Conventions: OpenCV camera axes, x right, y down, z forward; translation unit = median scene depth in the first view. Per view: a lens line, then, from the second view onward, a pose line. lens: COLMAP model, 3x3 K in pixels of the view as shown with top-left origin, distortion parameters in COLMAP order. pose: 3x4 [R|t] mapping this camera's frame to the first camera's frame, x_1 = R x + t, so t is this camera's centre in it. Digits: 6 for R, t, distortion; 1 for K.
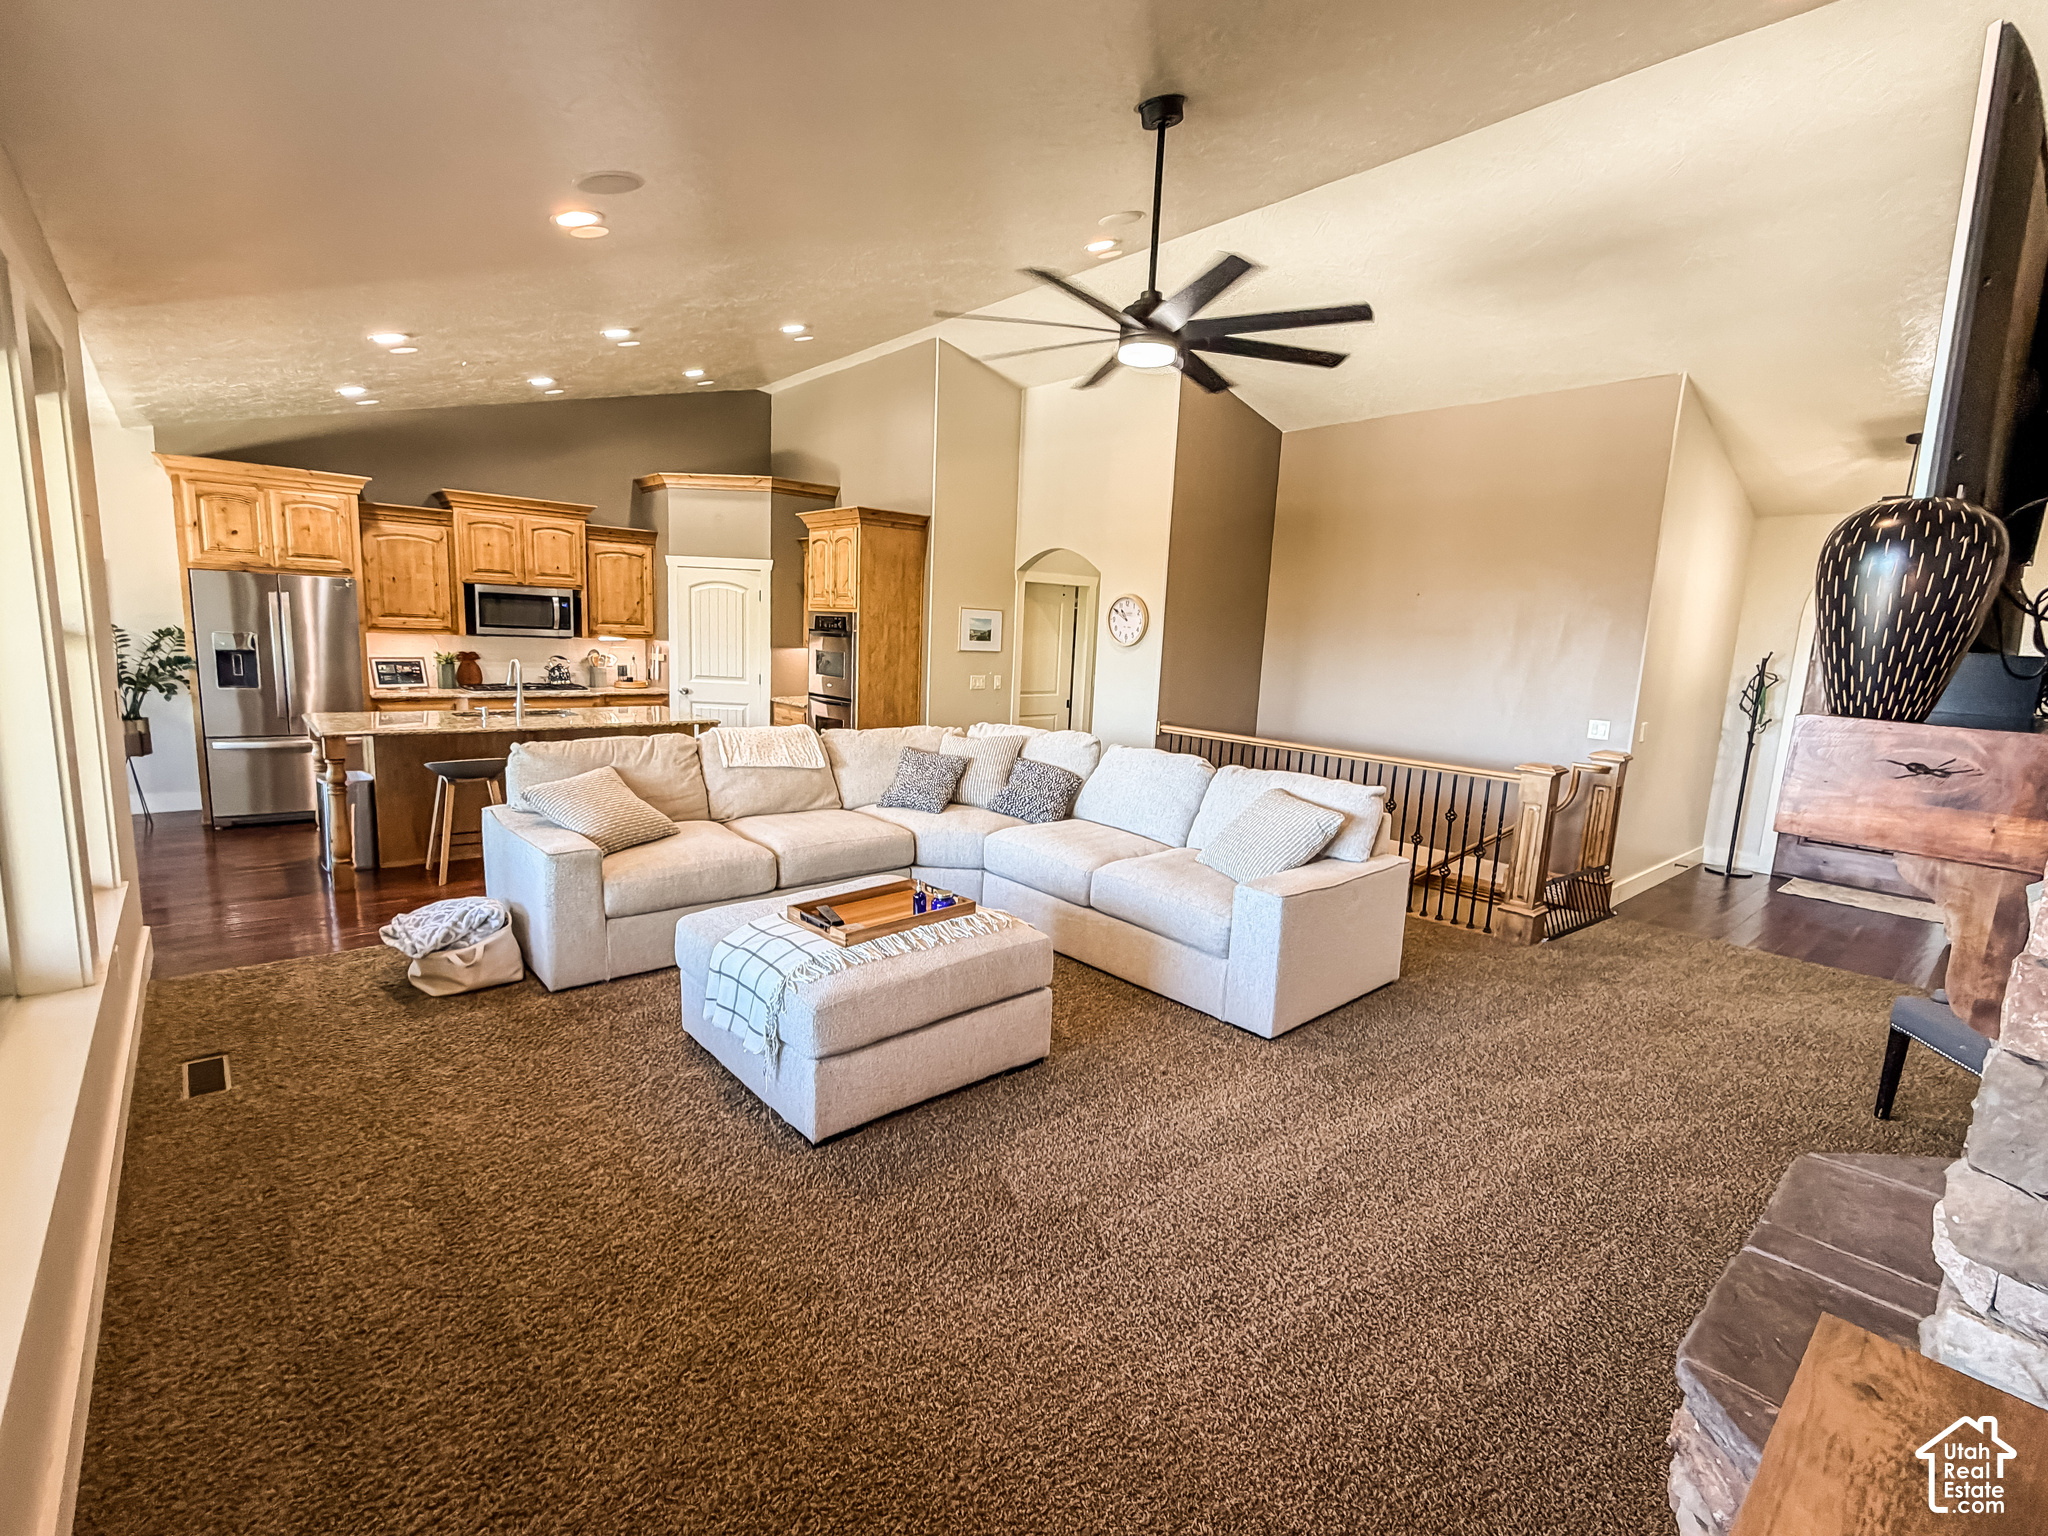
lens RADIAL K [[903.8, 0, 1004.6], [0, 903.8, 768.7], [0, 0, 1]] dist [-0.001208, -0.000428]
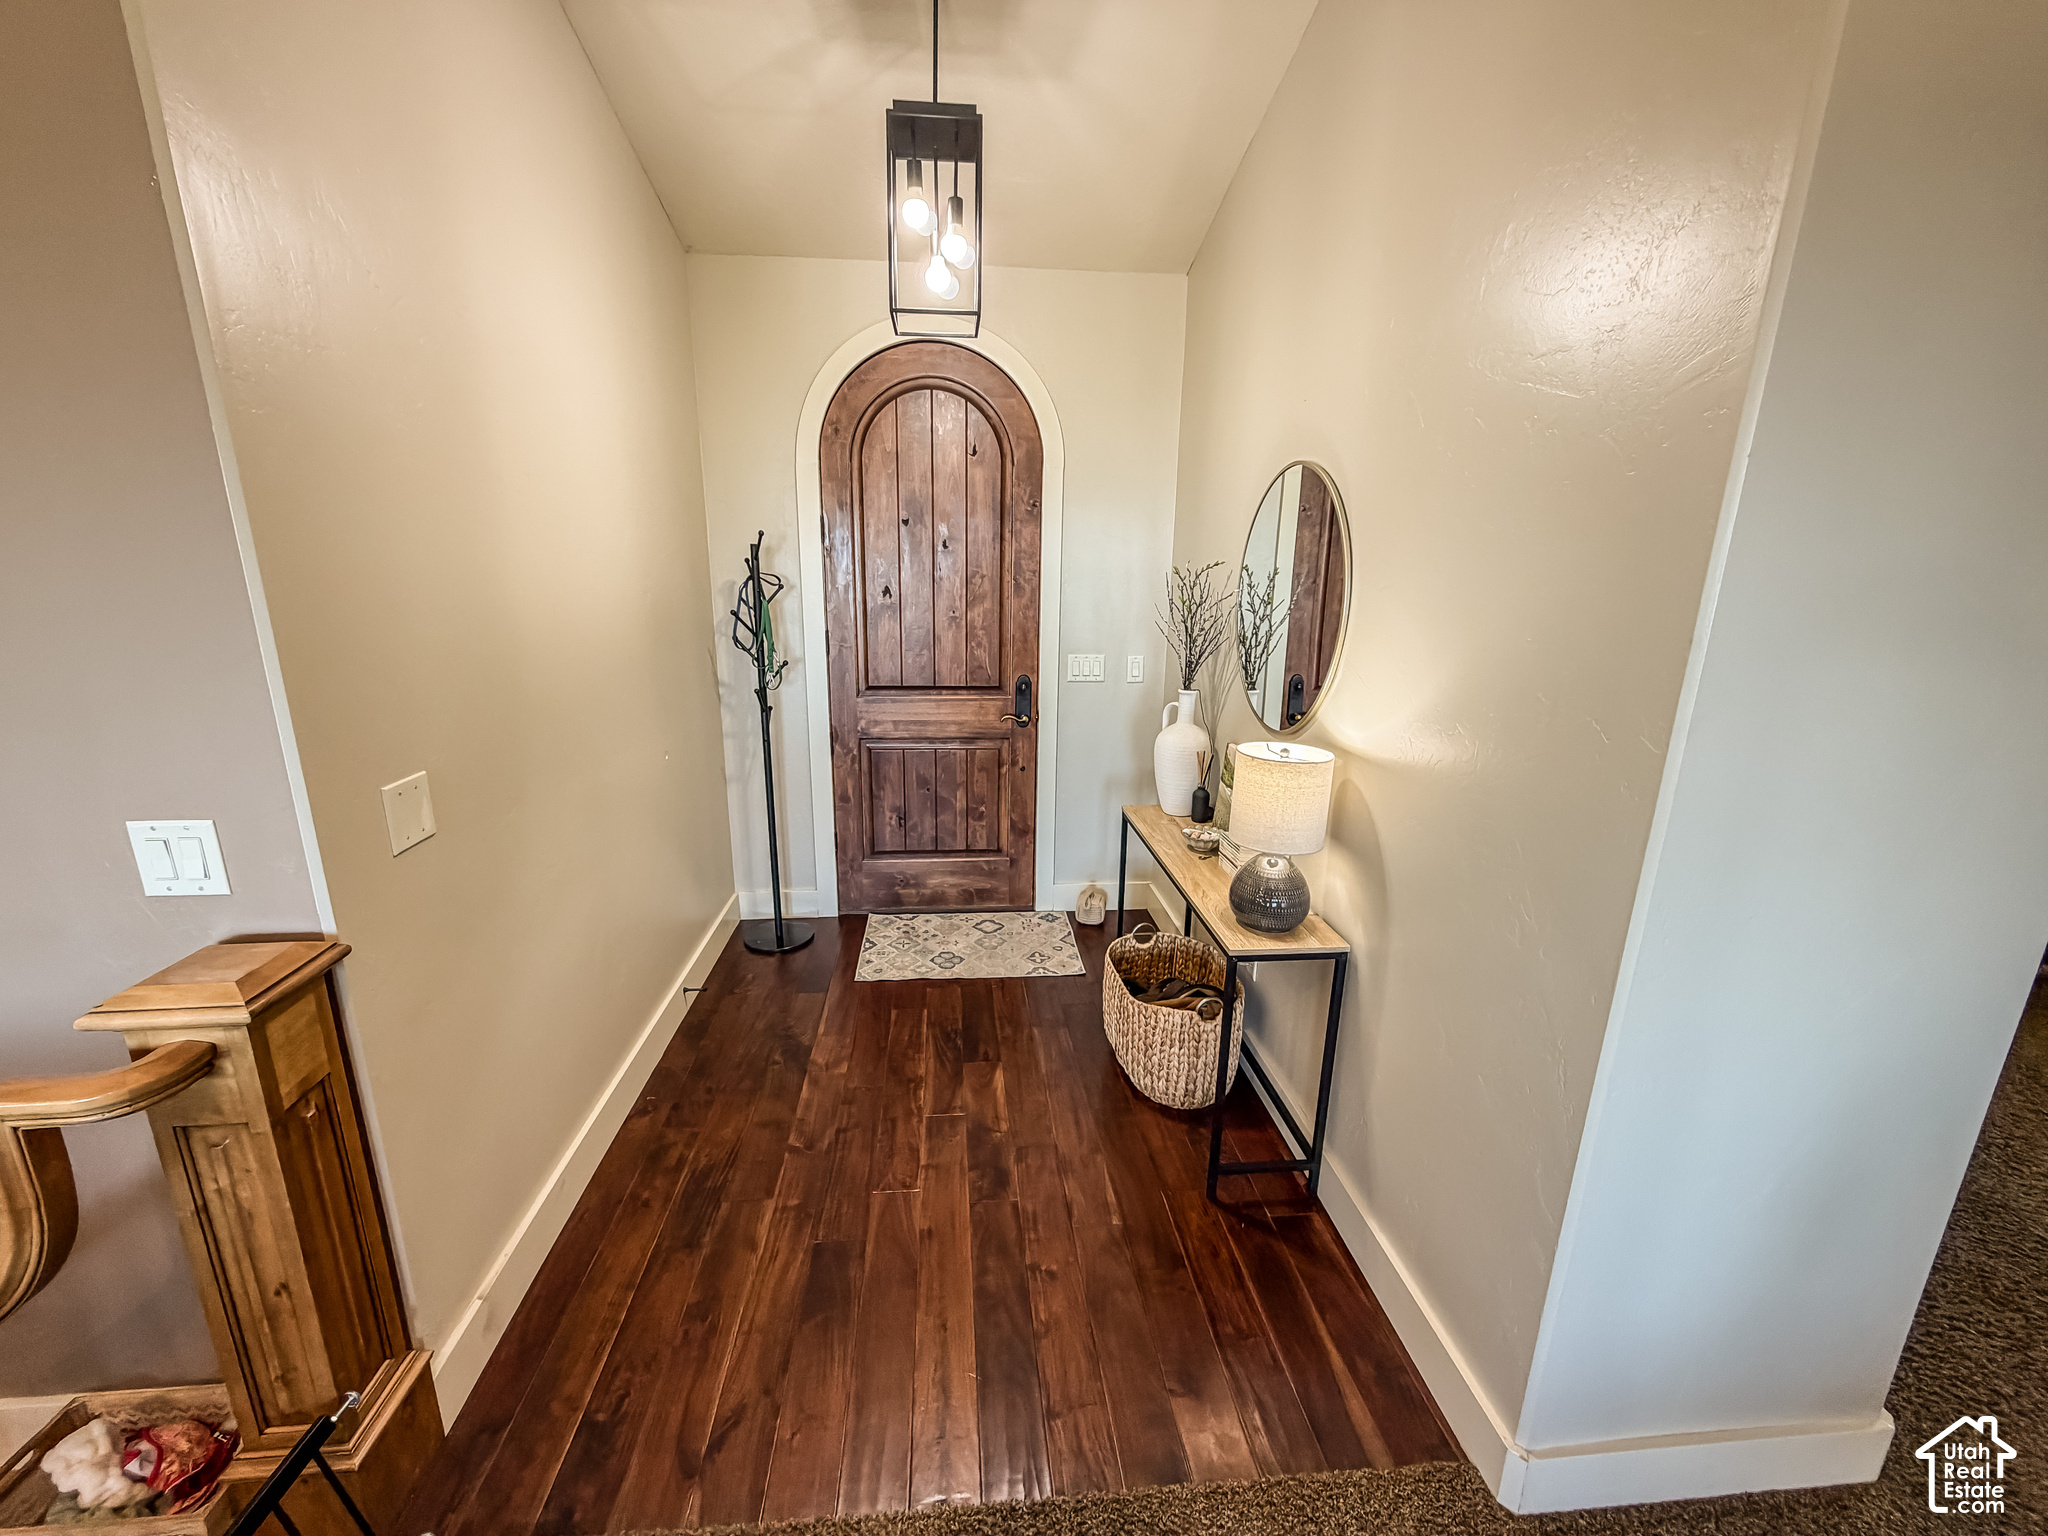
lens RADIAL K [[816.0, 0, 1017.4], [0, 816.0, 772.6], [0, 0, 1]] dist [-0.000752, -0.000003]
pose [[0.575214, -0.232861, 0.784159, 0.528756], [0.134152, 0.972501, 0.190384, -0.063555], [-0.806928, -0.004315, 0.590634, 0.598905]]
